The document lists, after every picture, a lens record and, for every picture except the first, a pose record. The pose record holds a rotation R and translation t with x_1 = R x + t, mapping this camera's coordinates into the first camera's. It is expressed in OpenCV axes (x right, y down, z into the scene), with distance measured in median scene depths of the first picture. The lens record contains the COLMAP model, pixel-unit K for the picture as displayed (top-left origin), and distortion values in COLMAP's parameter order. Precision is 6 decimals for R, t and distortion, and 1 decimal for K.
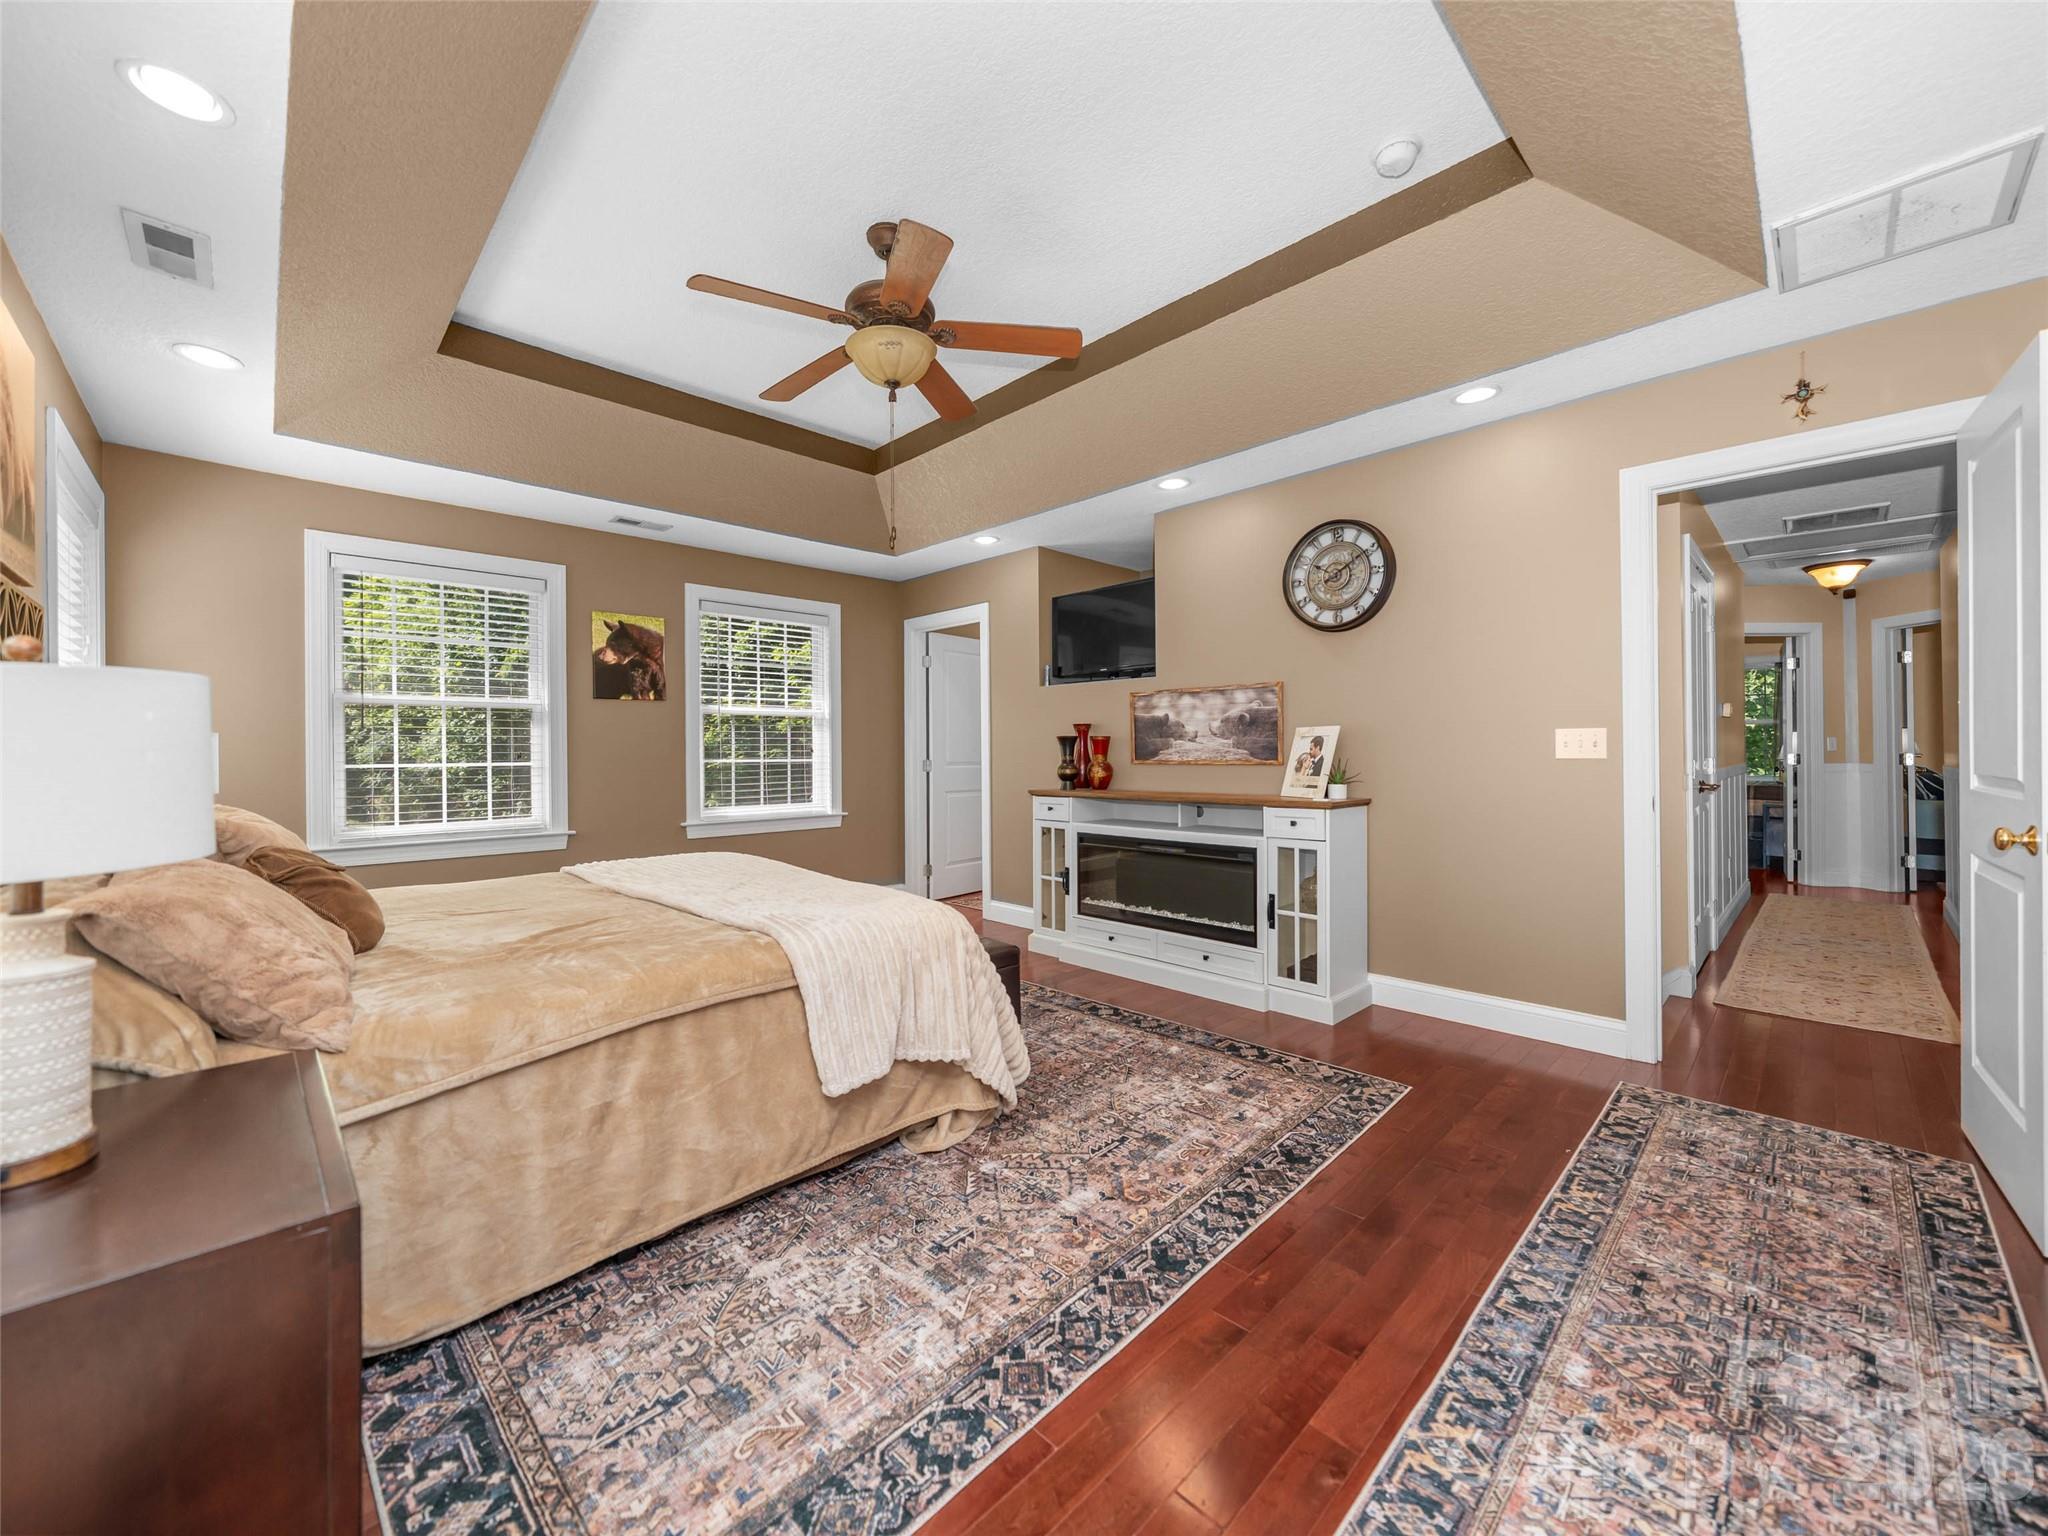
lens RADIAL K [[778.8, 0, 1030.8], [0, 778.8, 757.2], [0, 0, 1]] dist [-0.005128, 0.000558]
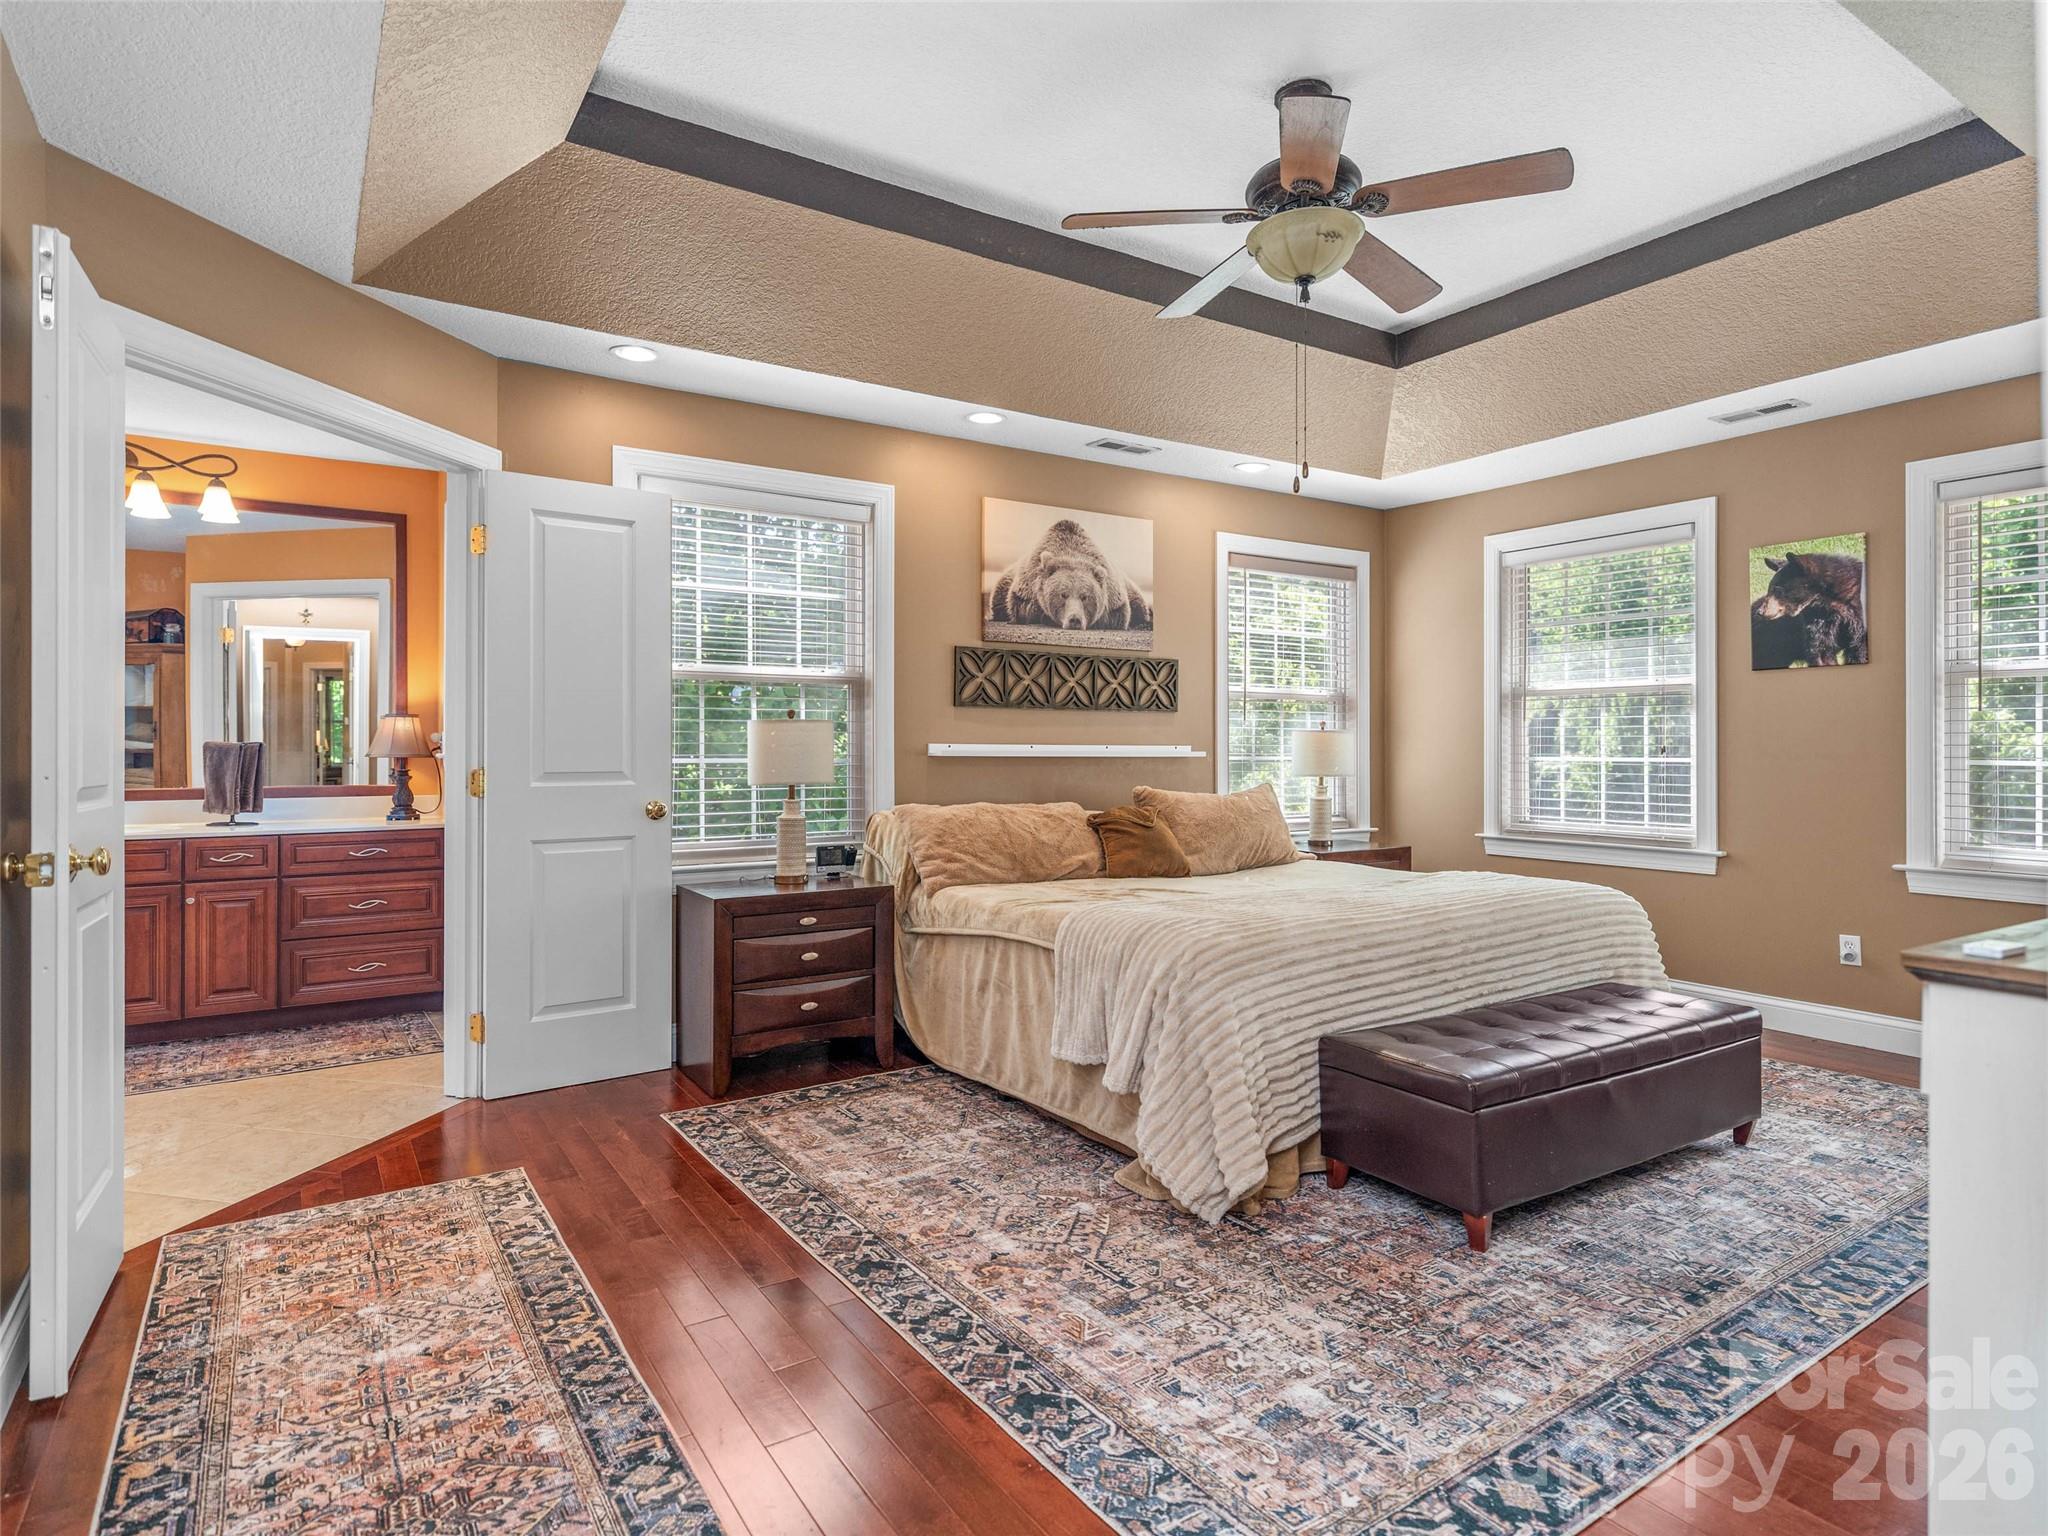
lens RADIAL K [[1099.0, 0, 1021.4], [0, 1099.0, 750.7], [0, 0, 1]] dist [0.003303, -0.002177]
pose [[-0.178693, 0.010705, -0.983847, 1.505865], [-0.008965, 0.999882, 0.012508, -0.023558], [0.983864, 0.011055, -0.178576, 1.429385]]
